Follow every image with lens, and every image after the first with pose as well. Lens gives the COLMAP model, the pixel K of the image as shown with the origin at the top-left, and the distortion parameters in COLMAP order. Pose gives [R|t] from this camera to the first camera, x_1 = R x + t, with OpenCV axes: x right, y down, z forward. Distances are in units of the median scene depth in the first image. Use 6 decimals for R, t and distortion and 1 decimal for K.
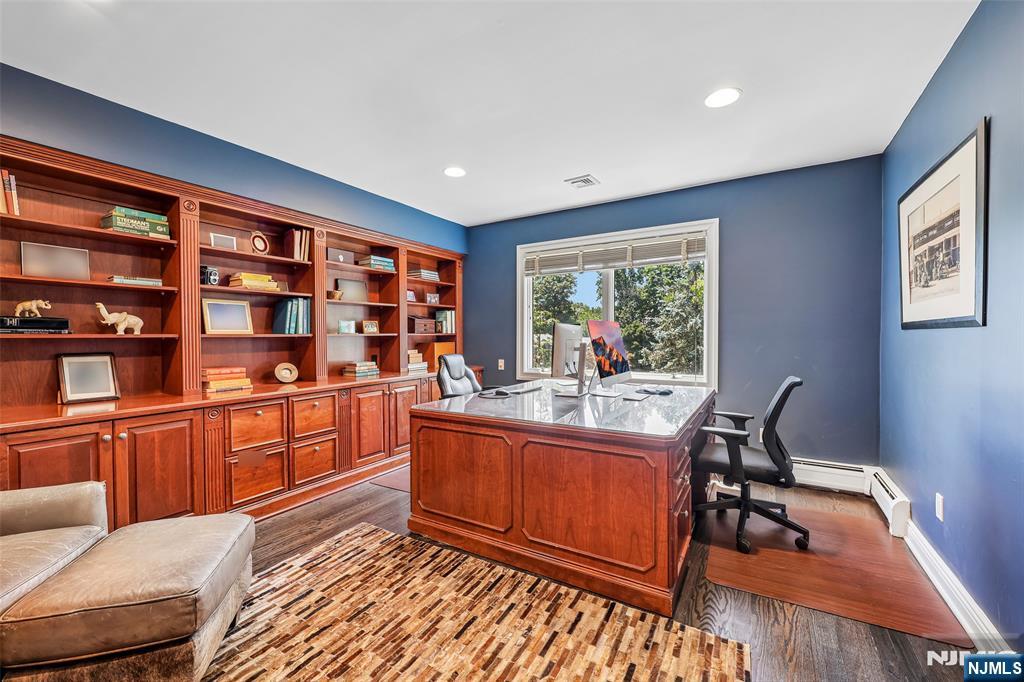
lens RADIAL K [[428.4, 0, 512.0], [0, 428.4, 341.0], [0, 0, 1]] dist [-0.026467, 0.014472]
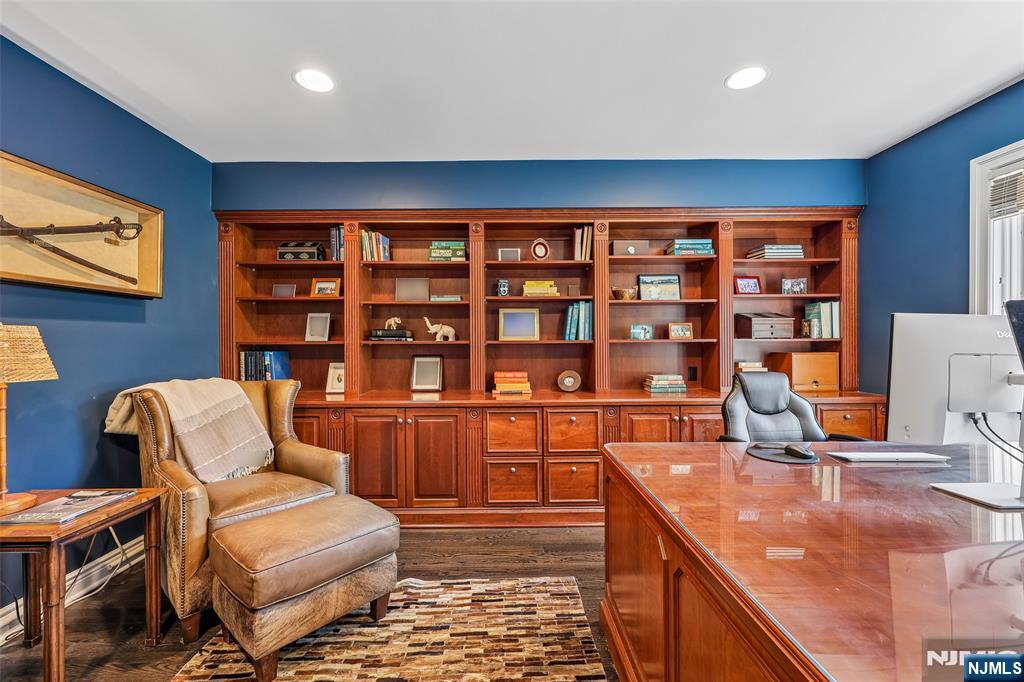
lens RADIAL K [[428.4, 0, 512.0], [0, 428.4, 341.0], [0, 0, 1]] dist [-0.026467, 0.014472]
pose [[0.510607, 0.000223, -0.859814, 0.258341], [-0.008524, 0.999952, -0.004803, -0.010100], [0.859772, 0.009782, 0.510585, 0.456799]]
